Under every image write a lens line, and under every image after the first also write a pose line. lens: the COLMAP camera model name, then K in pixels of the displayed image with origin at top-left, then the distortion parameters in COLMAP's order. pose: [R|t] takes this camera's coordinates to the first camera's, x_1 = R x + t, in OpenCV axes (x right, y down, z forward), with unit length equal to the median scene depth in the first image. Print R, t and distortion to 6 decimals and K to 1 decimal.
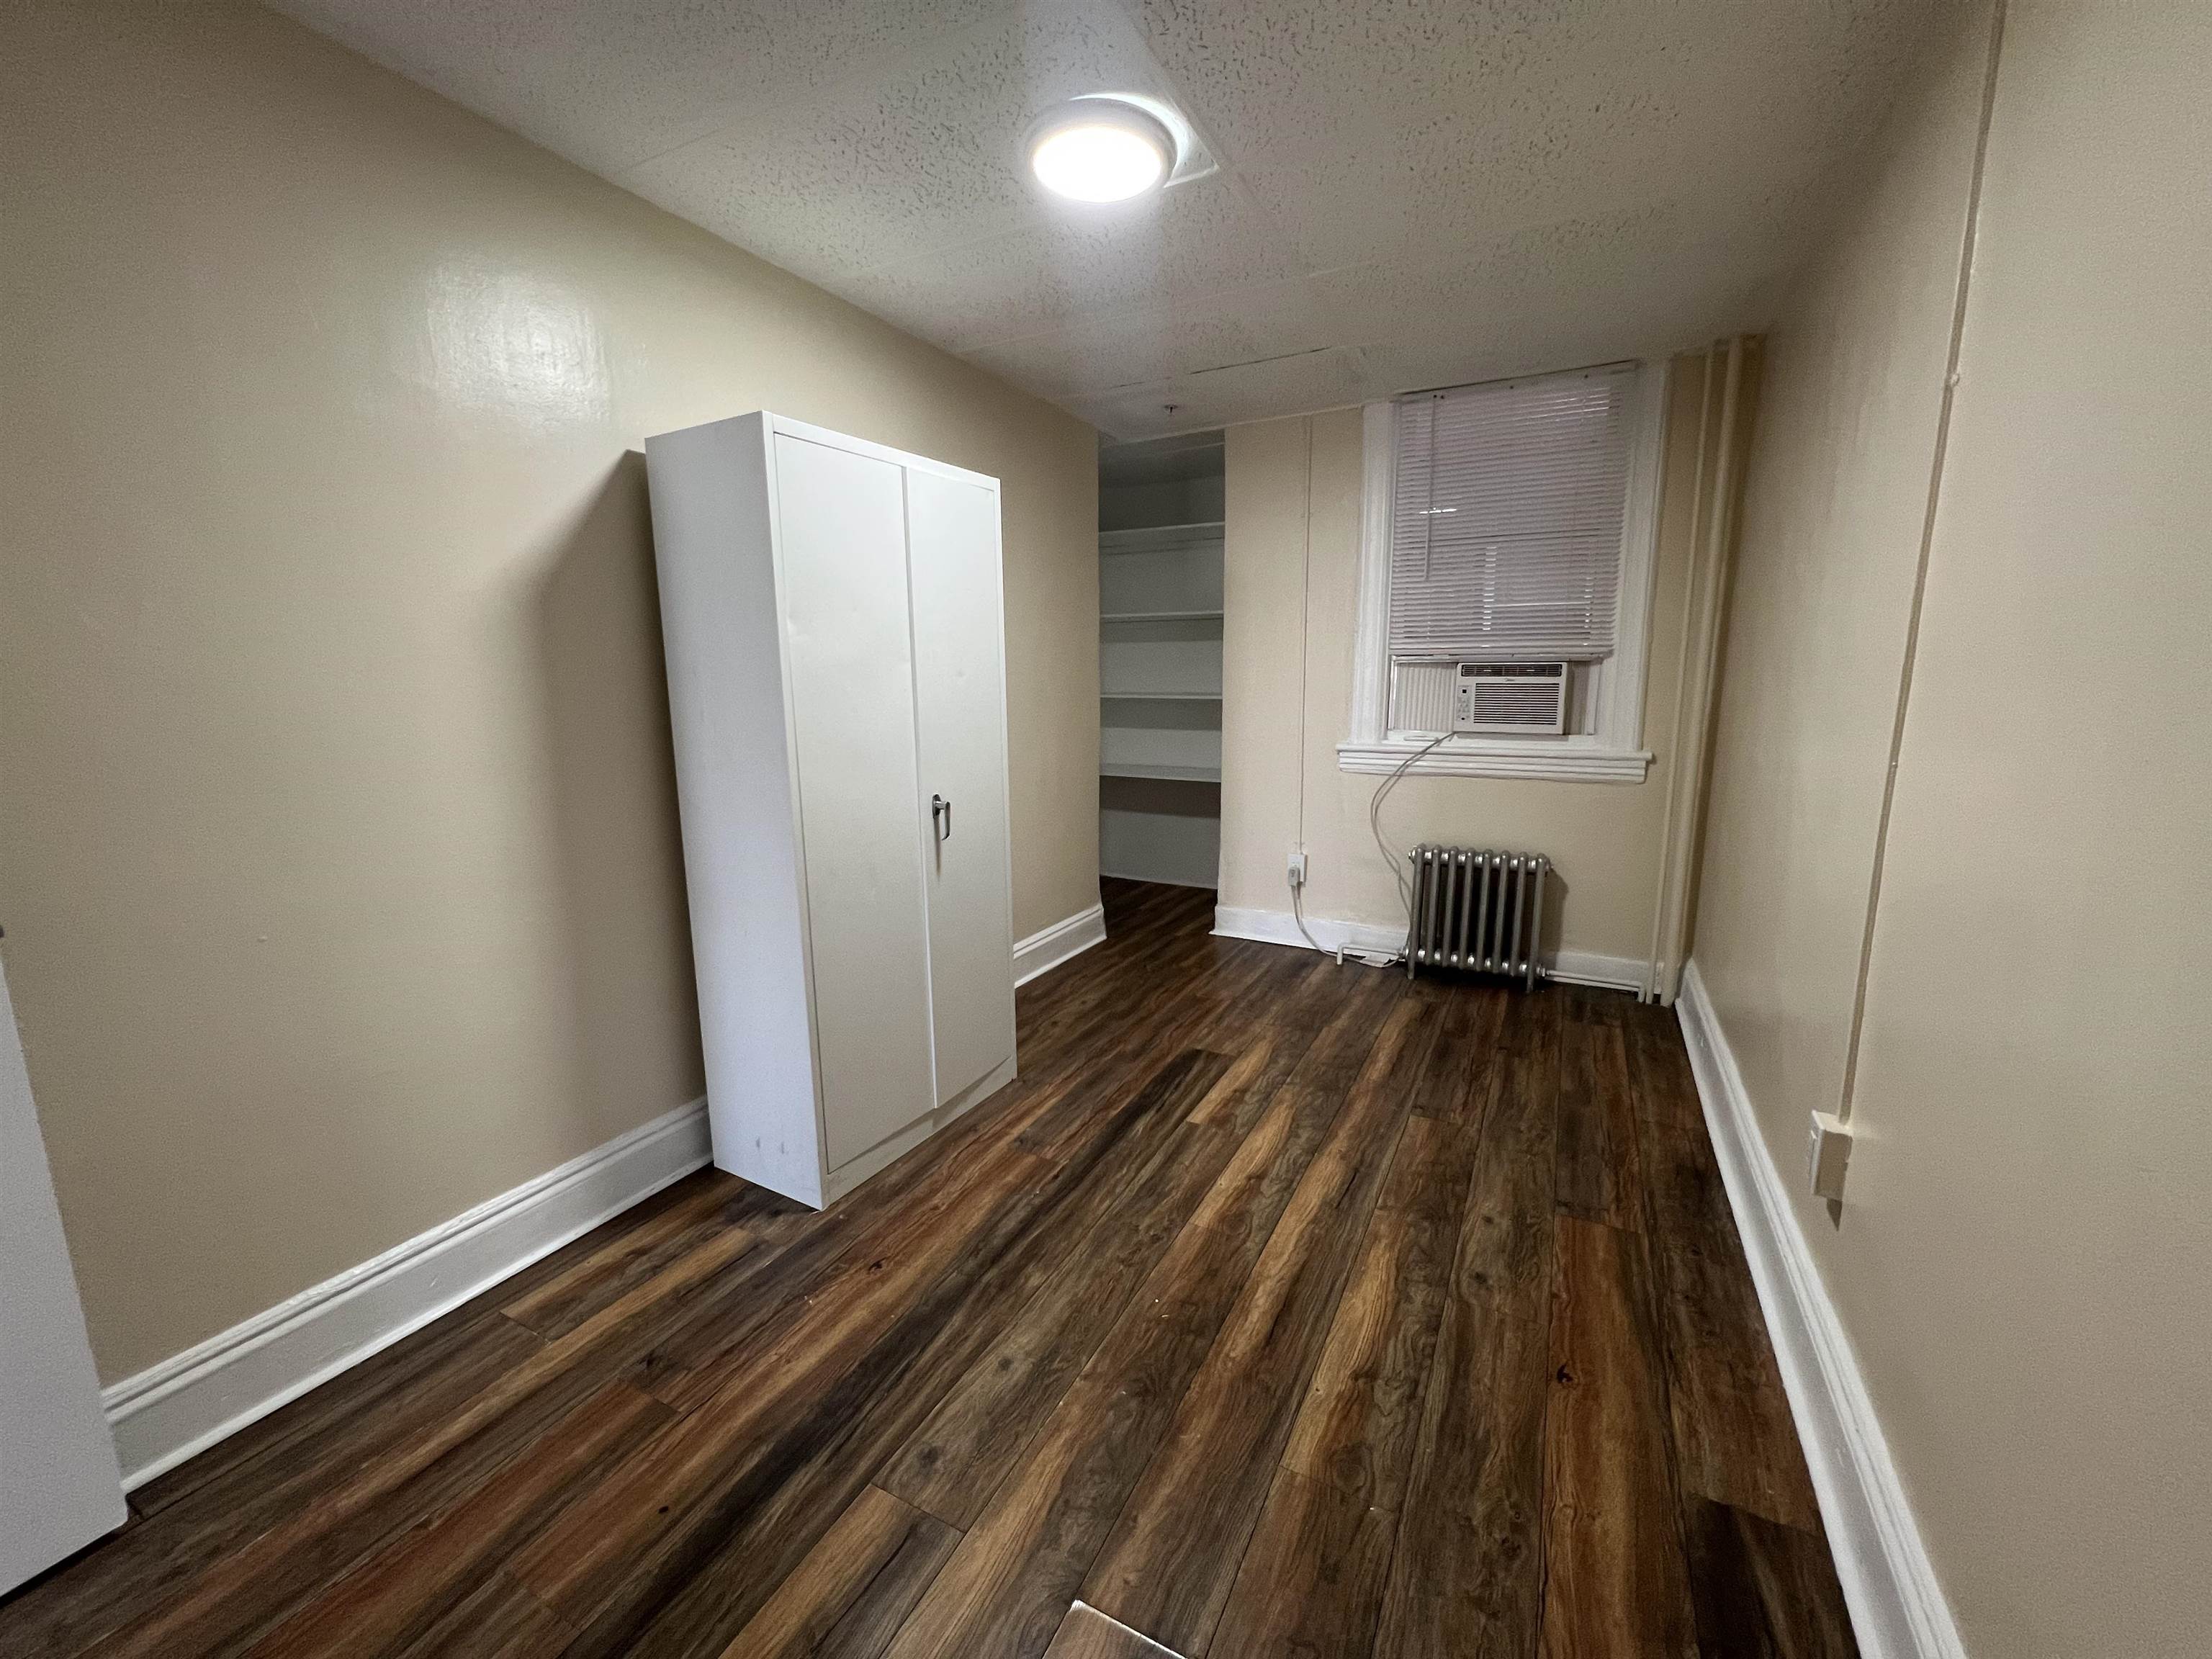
lens RADIAL K [[885.1, 0, 1101.8], [0, 885.1, 822.8], [0, 0, 1]] dist [-0.004108, 0.000025]
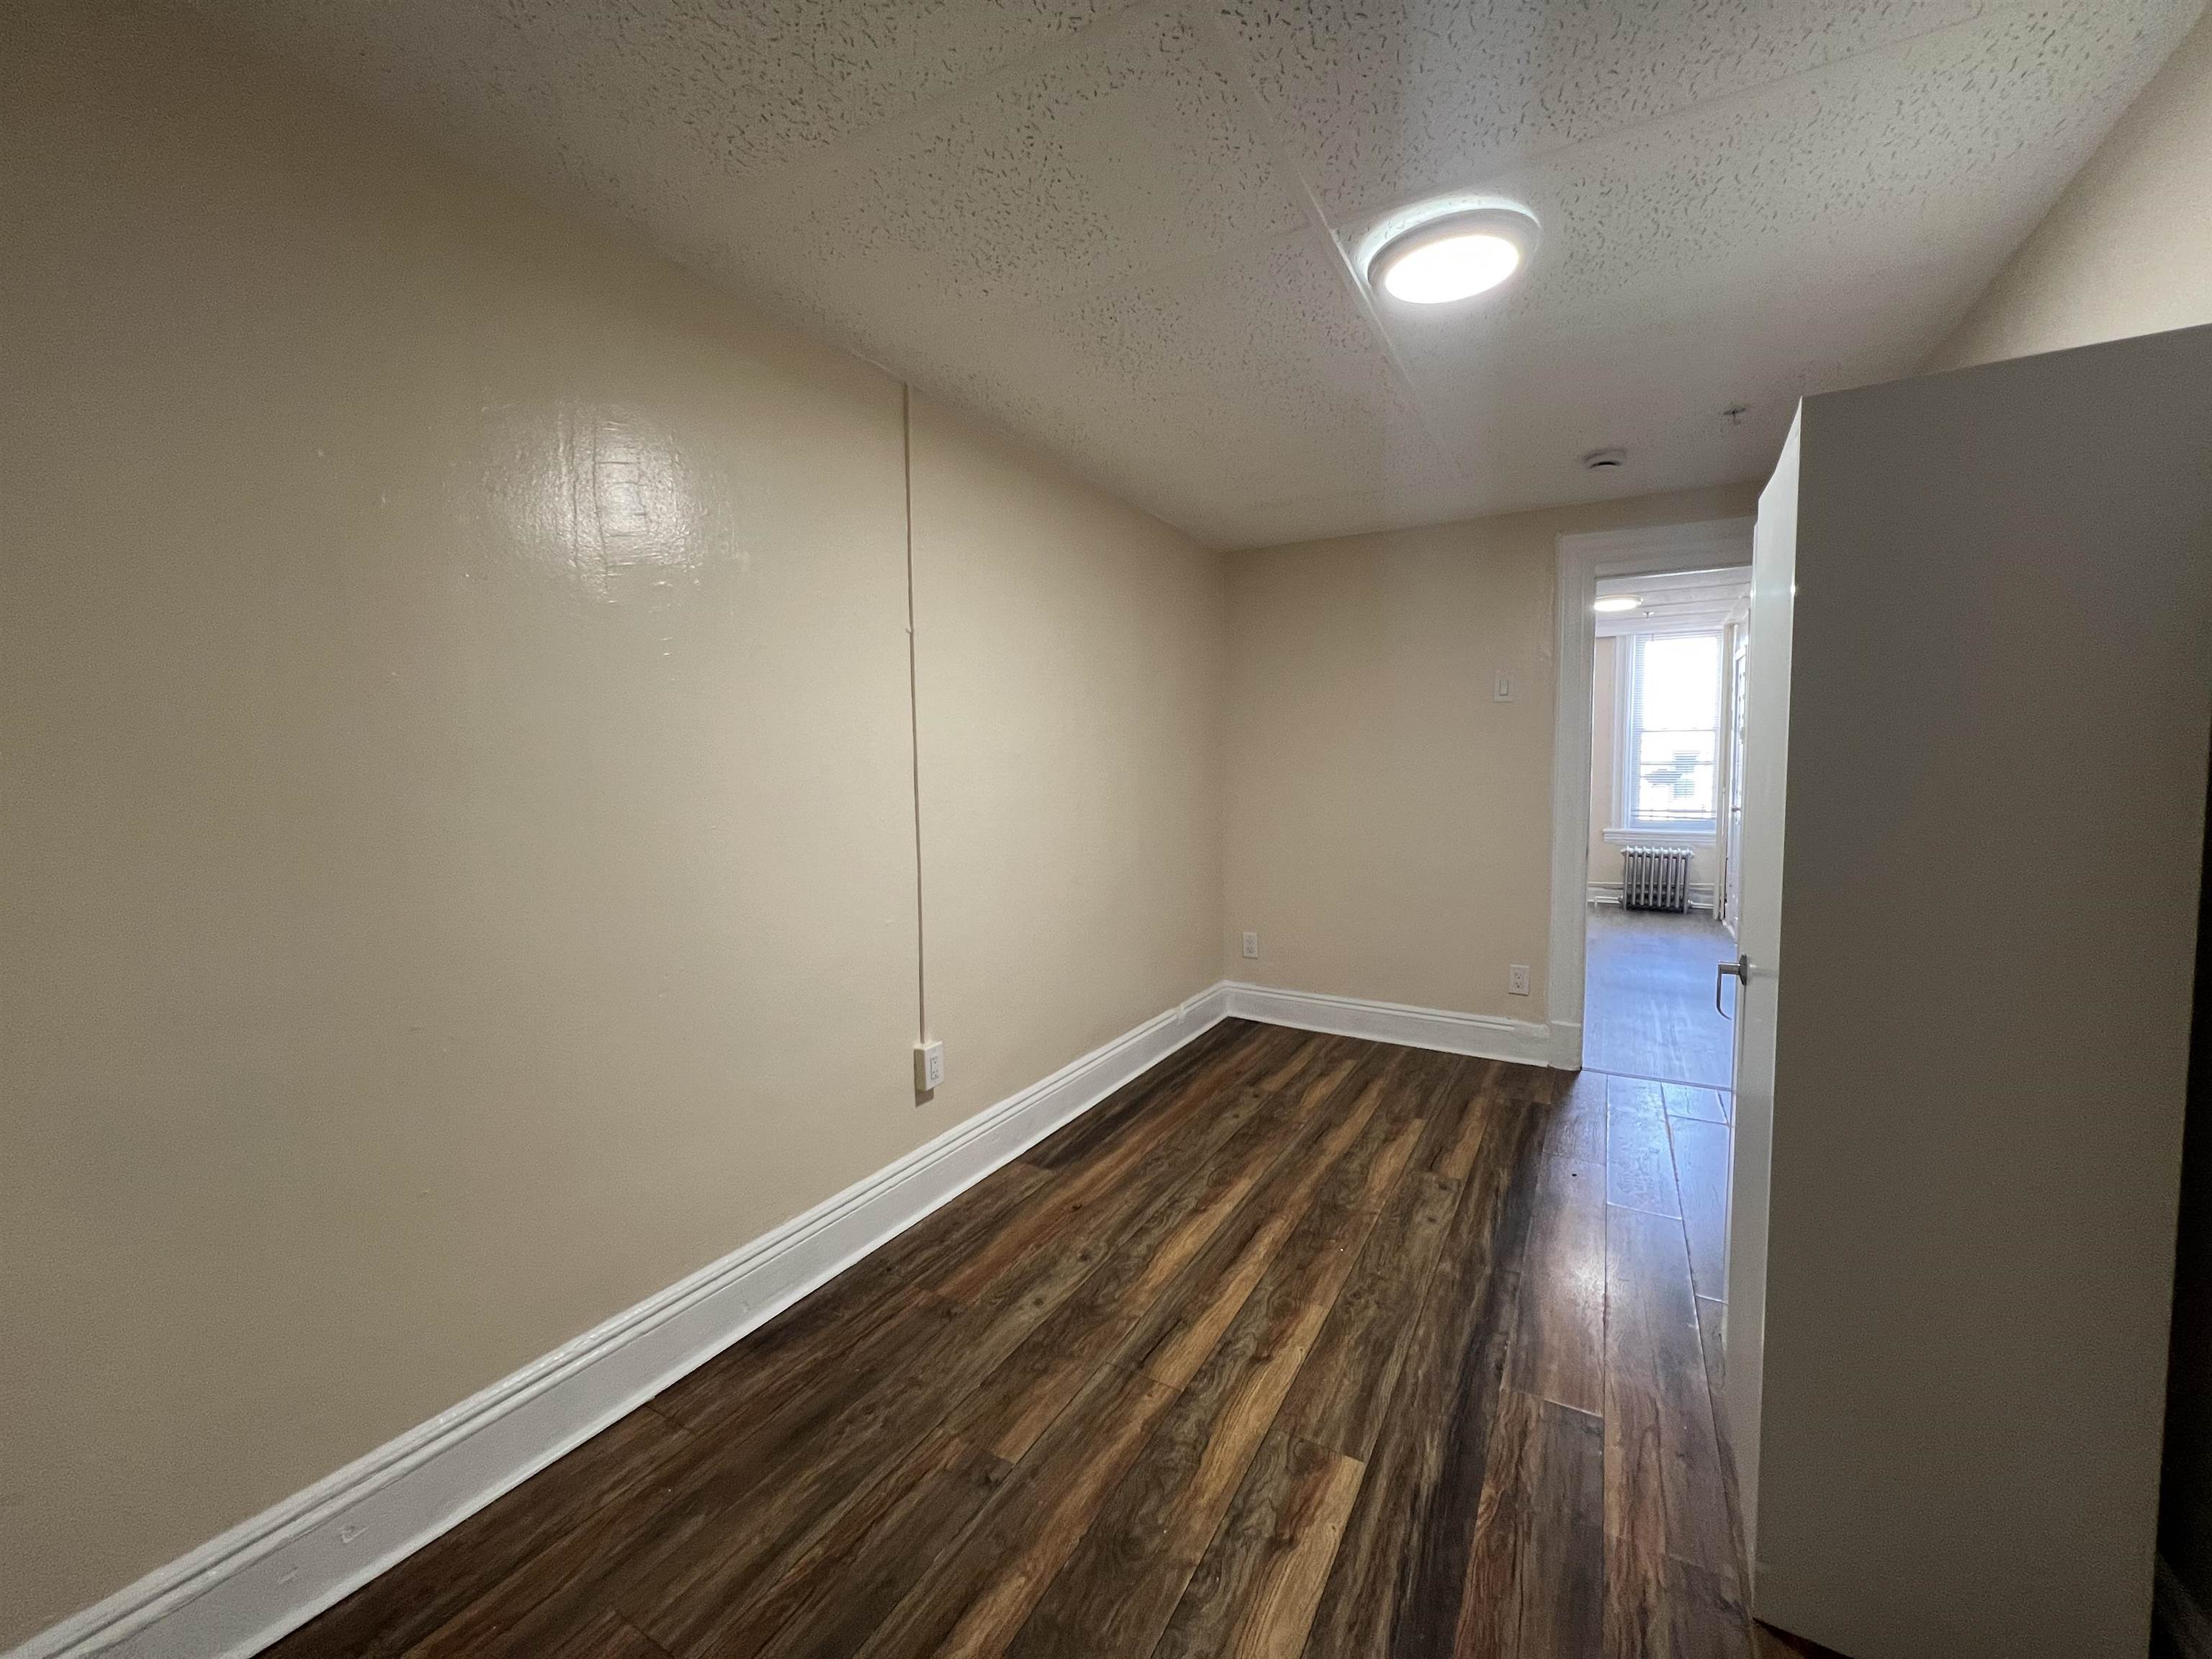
lens RADIAL K [[885.1, 0, 1101.8], [0, 885.1, 822.8], [0, 0, 1]] dist [-0.004108, 0.000025]
pose [[-0.999262, 0.013723, 0.035874, 0.286548], [0.021592, 0.973148, 0.229164, -0.303581], [-0.031766, 0.229769, -0.972727, 1.695079]]
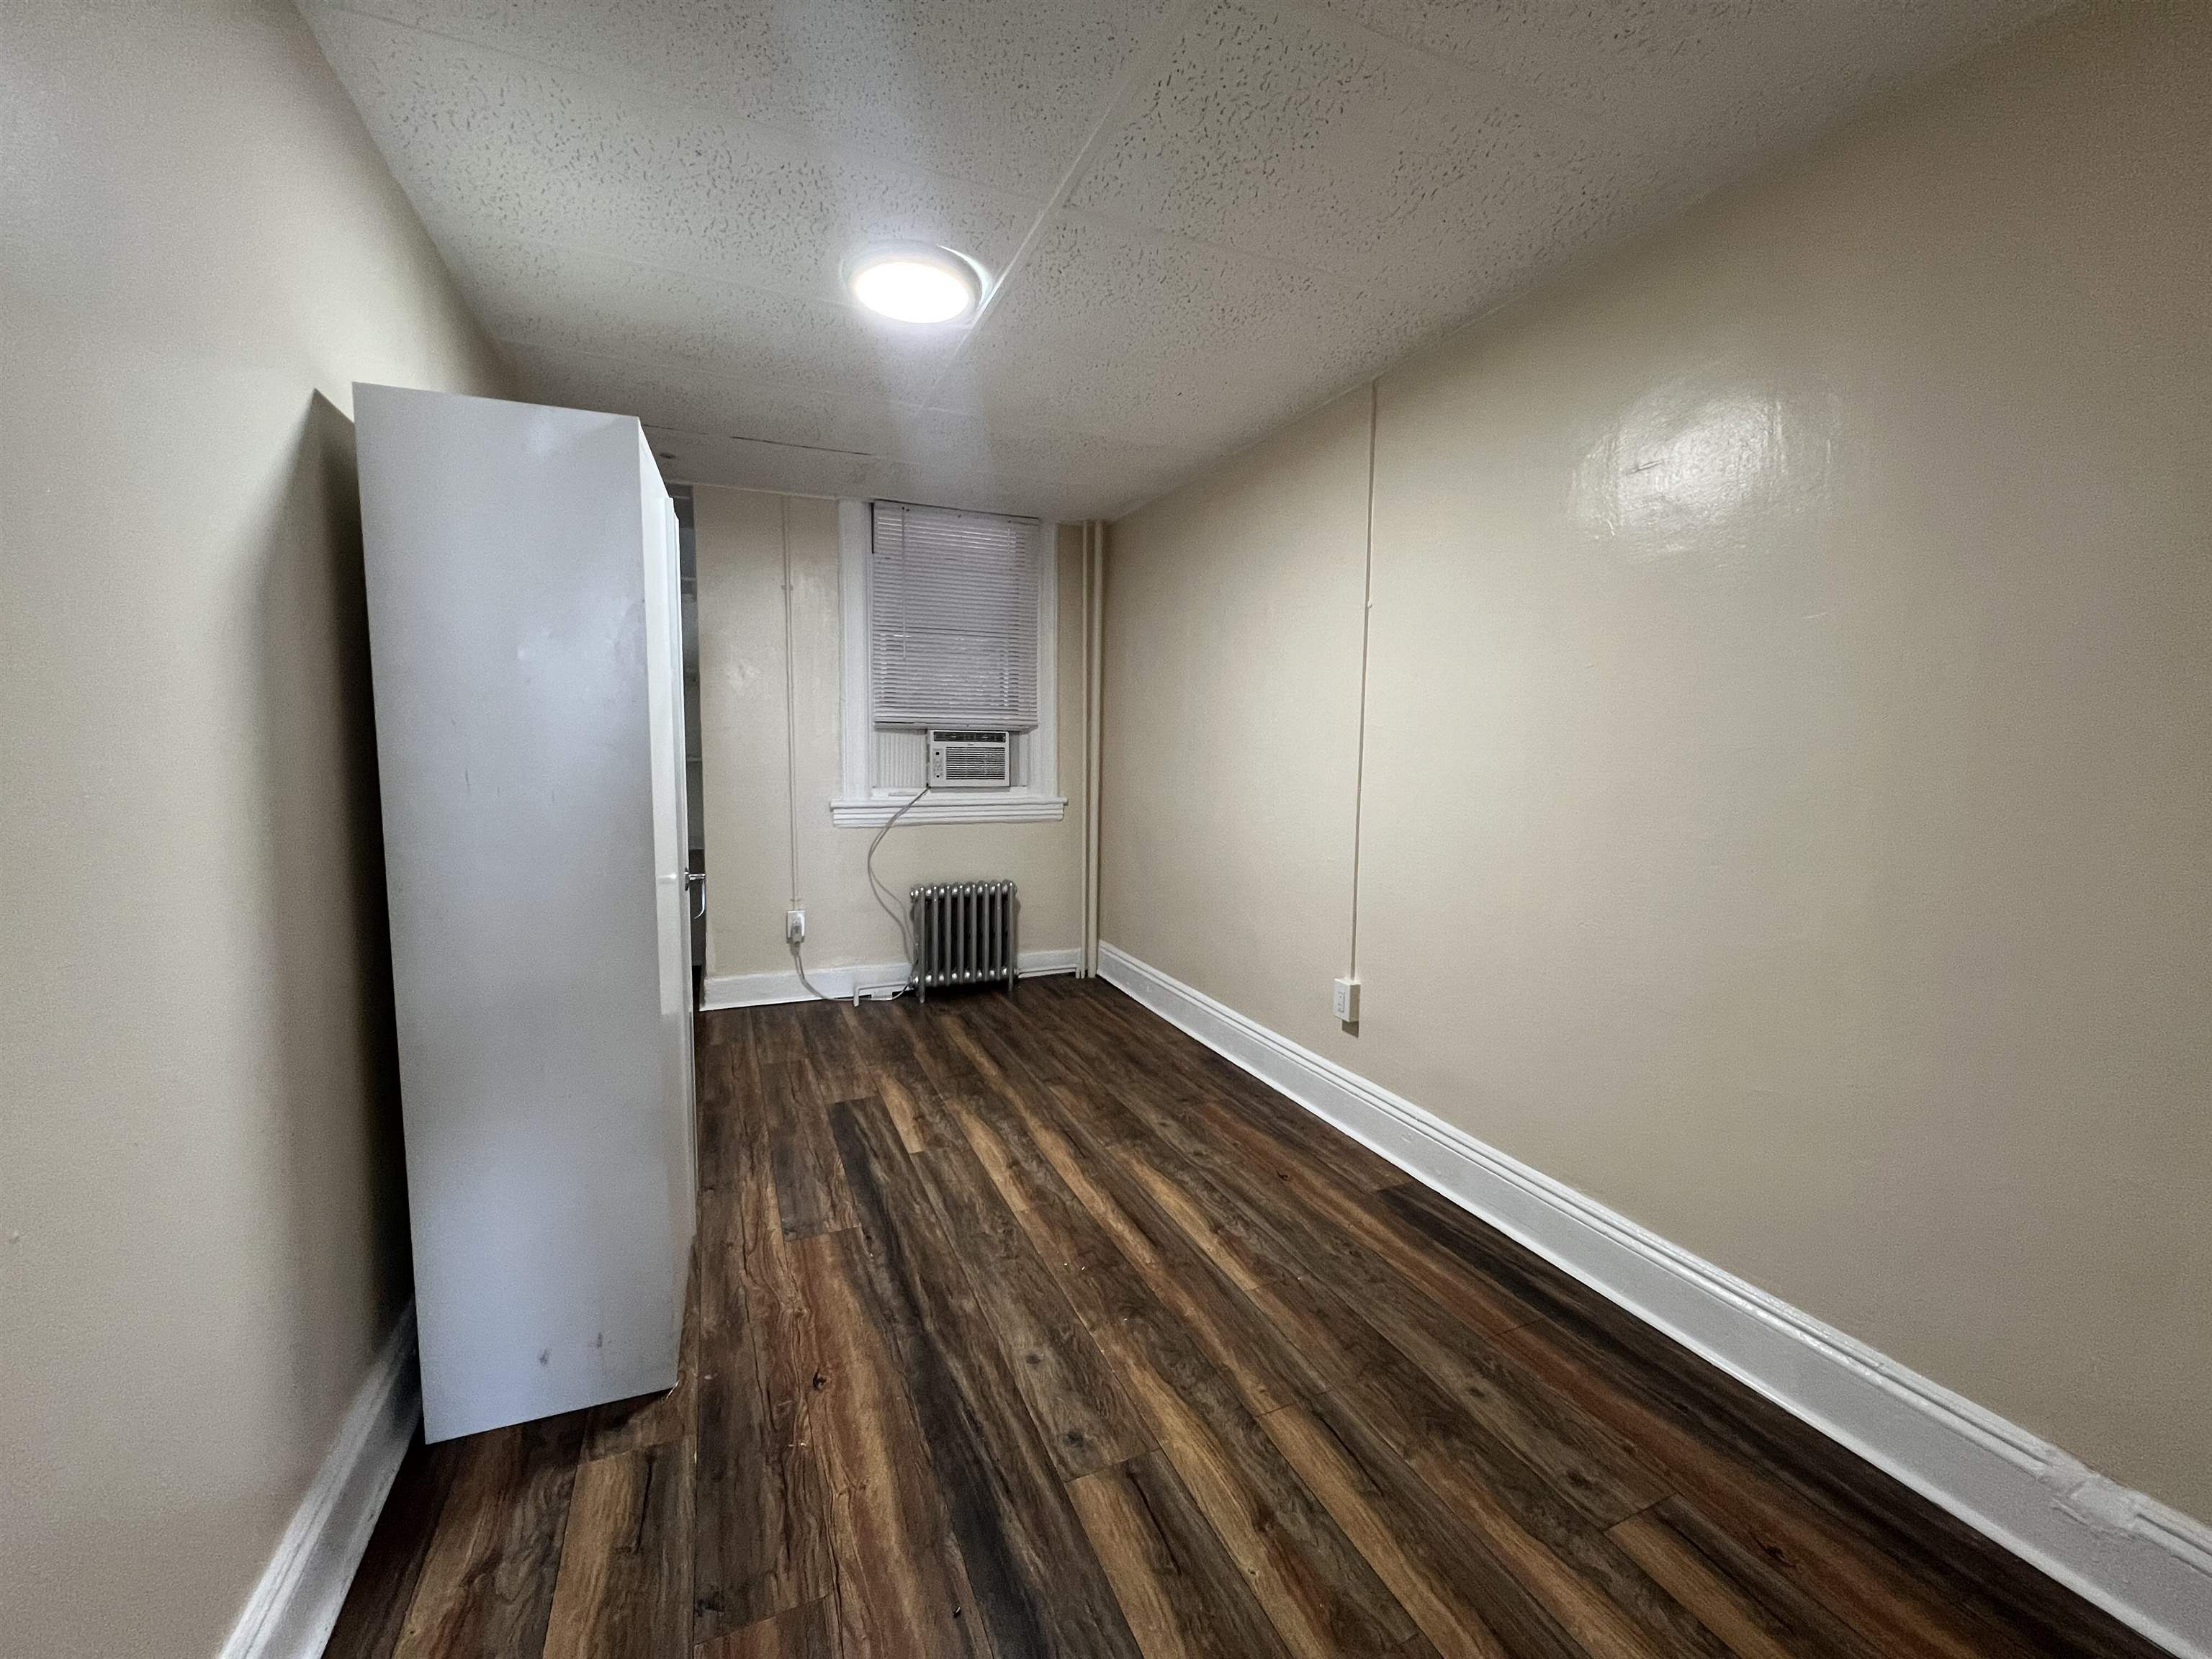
lens RADIAL K [[885.1, 0, 1101.8], [0, 885.1, 822.8], [0, 0, 1]] dist [-0.004108, 0.000025]
pose [[0.620493, -0.057069, 0.782133, -0.630446], [0.113148, 0.993428, -0.017278, -0.013885], [-0.776007, 0.099217, 0.622872, 0.134821]]
